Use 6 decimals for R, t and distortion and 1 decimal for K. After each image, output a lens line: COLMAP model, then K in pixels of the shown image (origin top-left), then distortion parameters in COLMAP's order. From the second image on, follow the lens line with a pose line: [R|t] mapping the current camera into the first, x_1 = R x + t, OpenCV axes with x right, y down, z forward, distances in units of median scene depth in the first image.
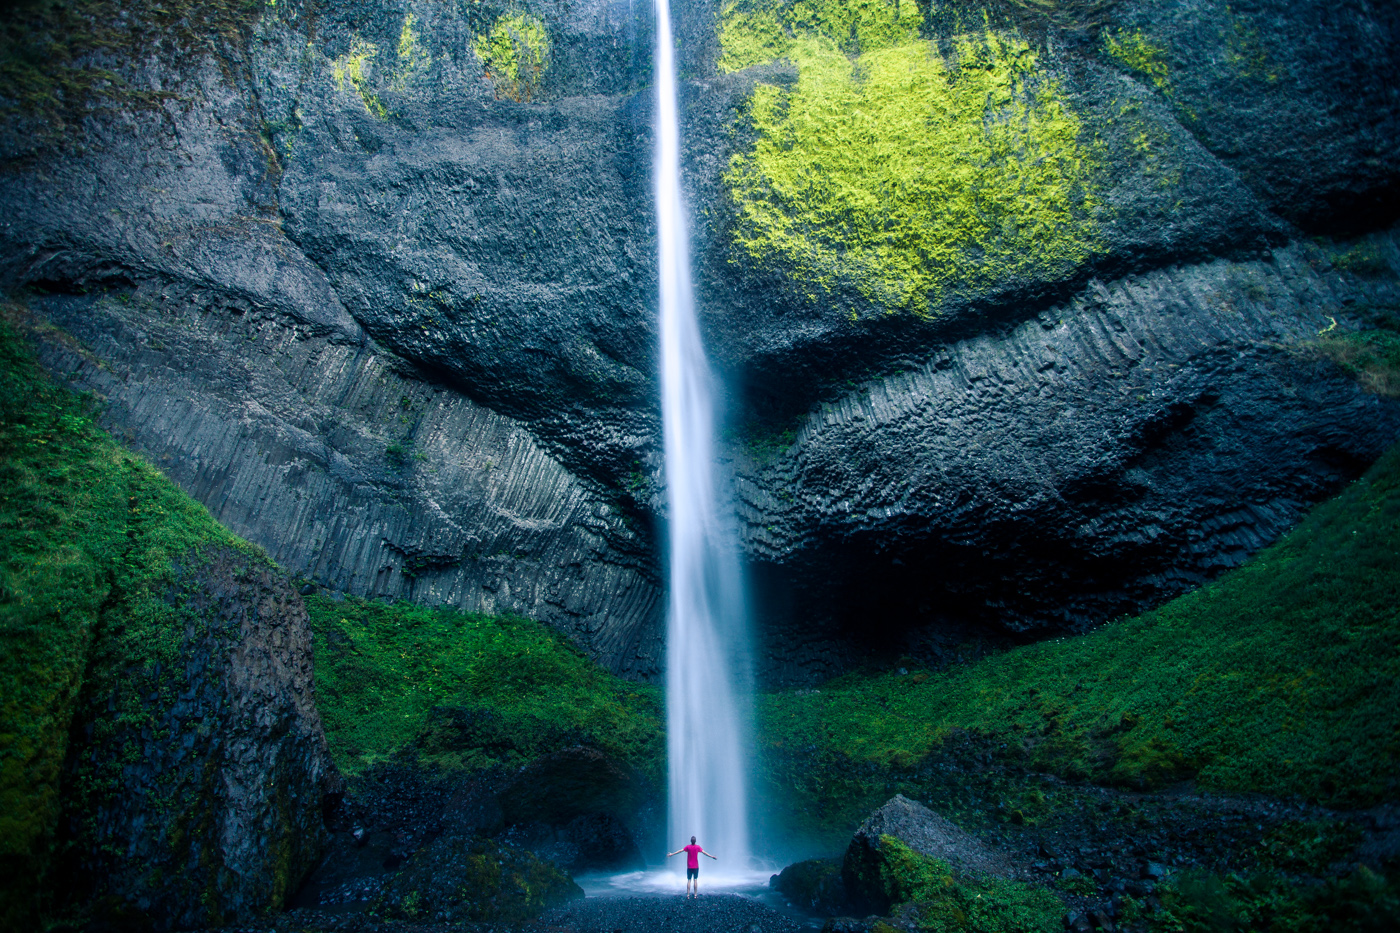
lens RADIAL K [[685.0, 0, 692.1], [0, 685.0, 469.1], [0, 0, 1]] dist [-0.078539, 0.029726]
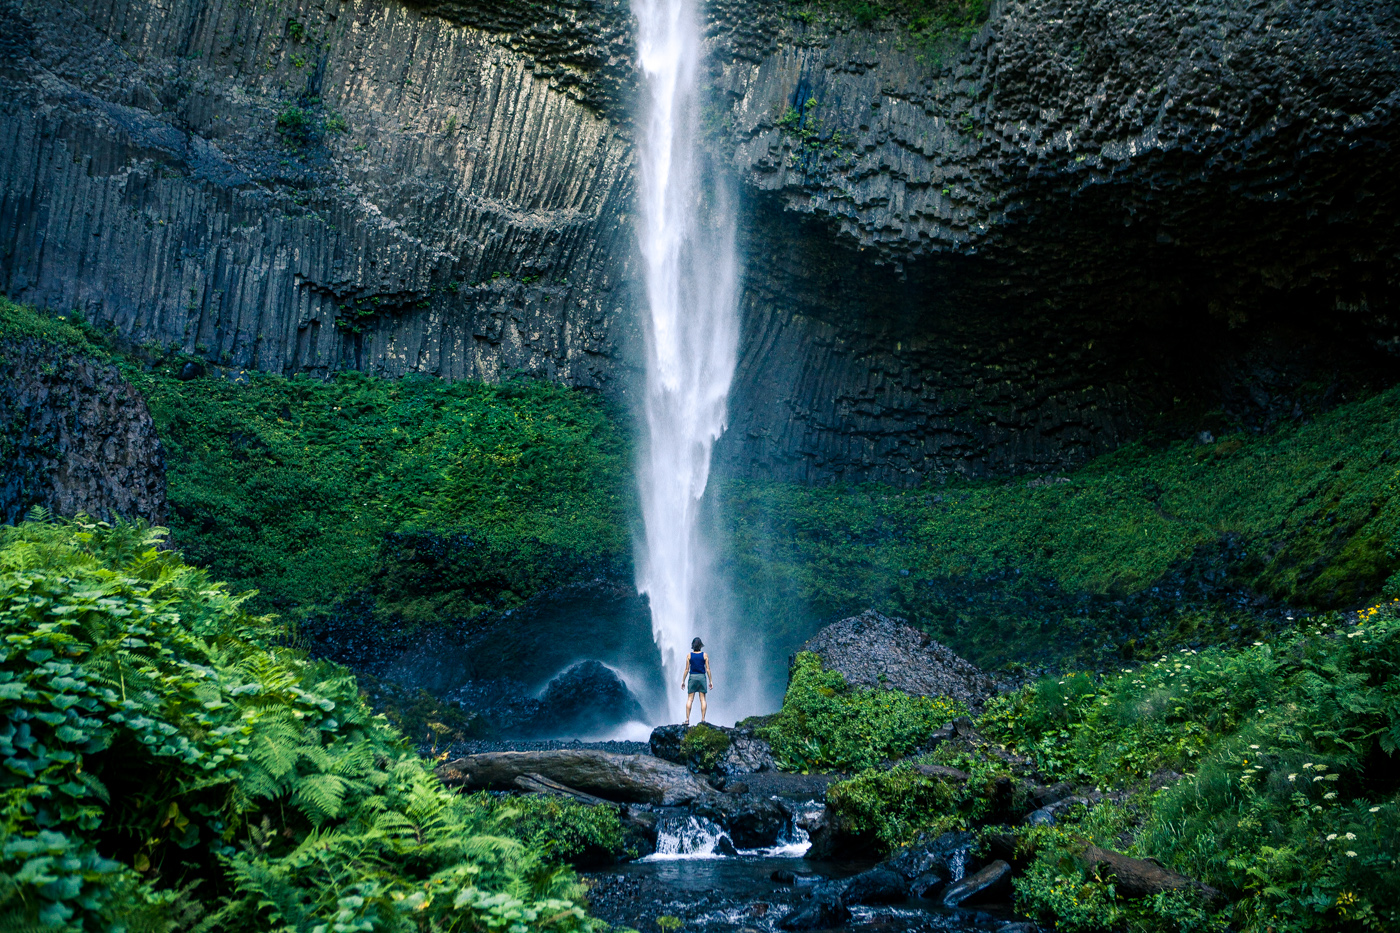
lens RADIAL K [[1536.1, 0, 693.3], [0, 1536.1, 456.8], [0, 0, 1]] dist [-0.022314, 0.000000]
pose [[0.963148, -0.053922, -0.263511, 0.233827], [0.126020, 0.955981, 0.264990, -0.059233], [0.237623, -0.288432, 0.927546, -0.228843]]
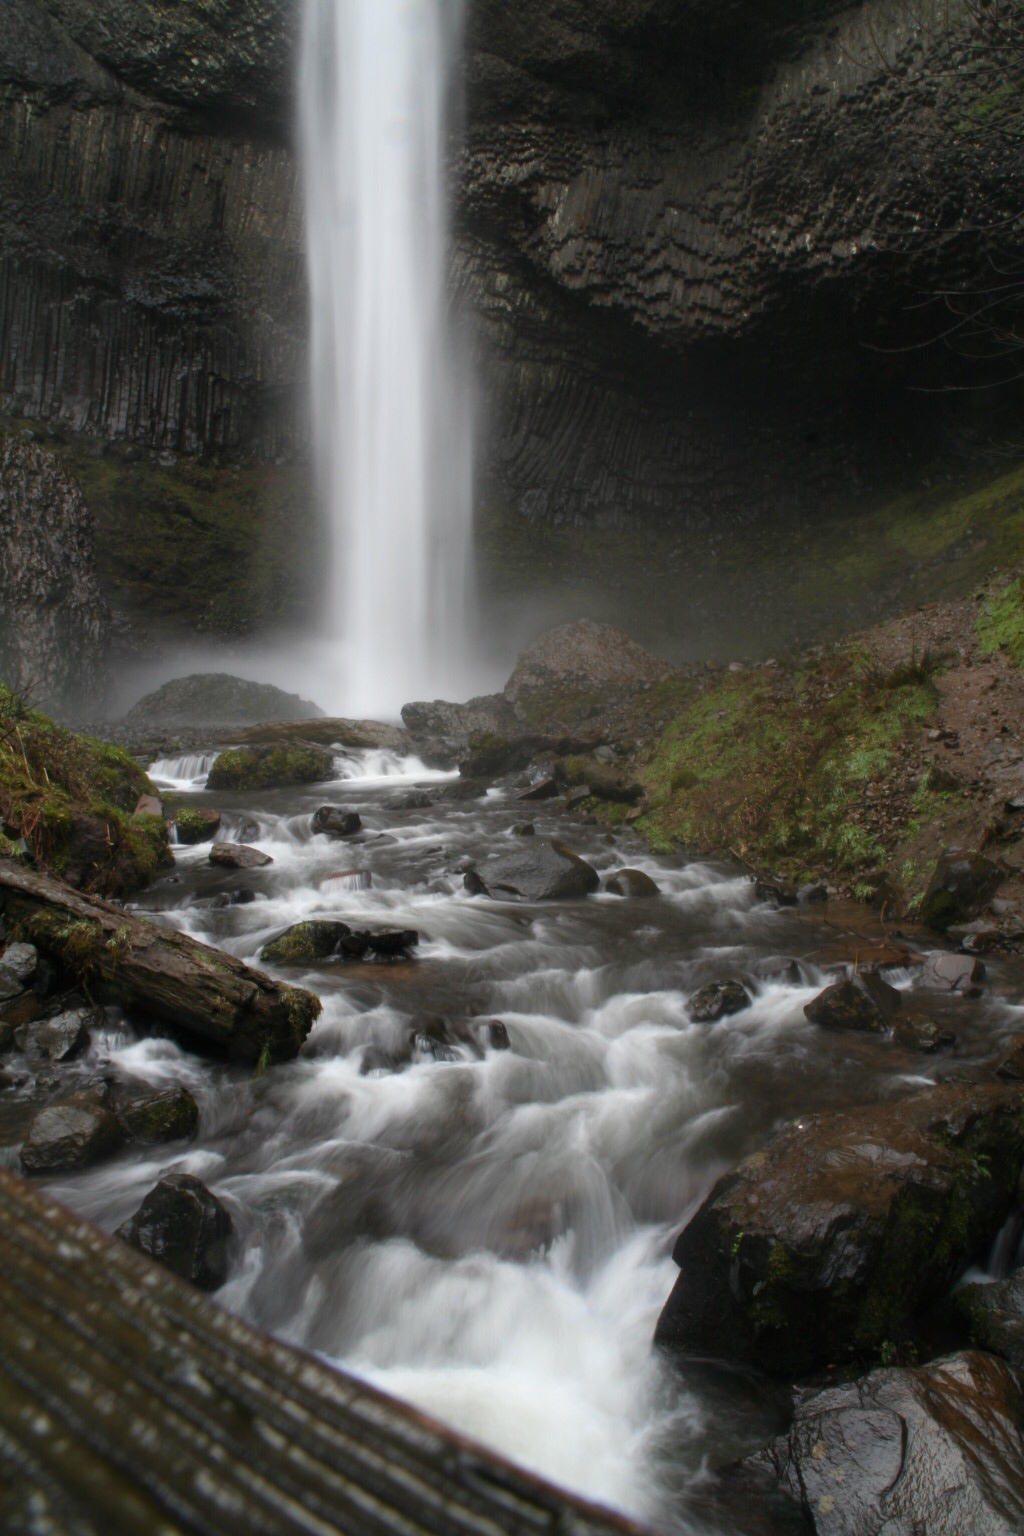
lens RADIAL K [[1272.9, 0, 509.8], [0, 1272.9, 754.8], [0, 0, 1]] dist [-0.153060, 0.156025]
pose [[0.938678, -0.013646, -0.344526, 0.341704], [0.170296, 0.887184, 0.428840, -0.062093], [0.299806, -0.461214, 0.835104, -0.275729]]
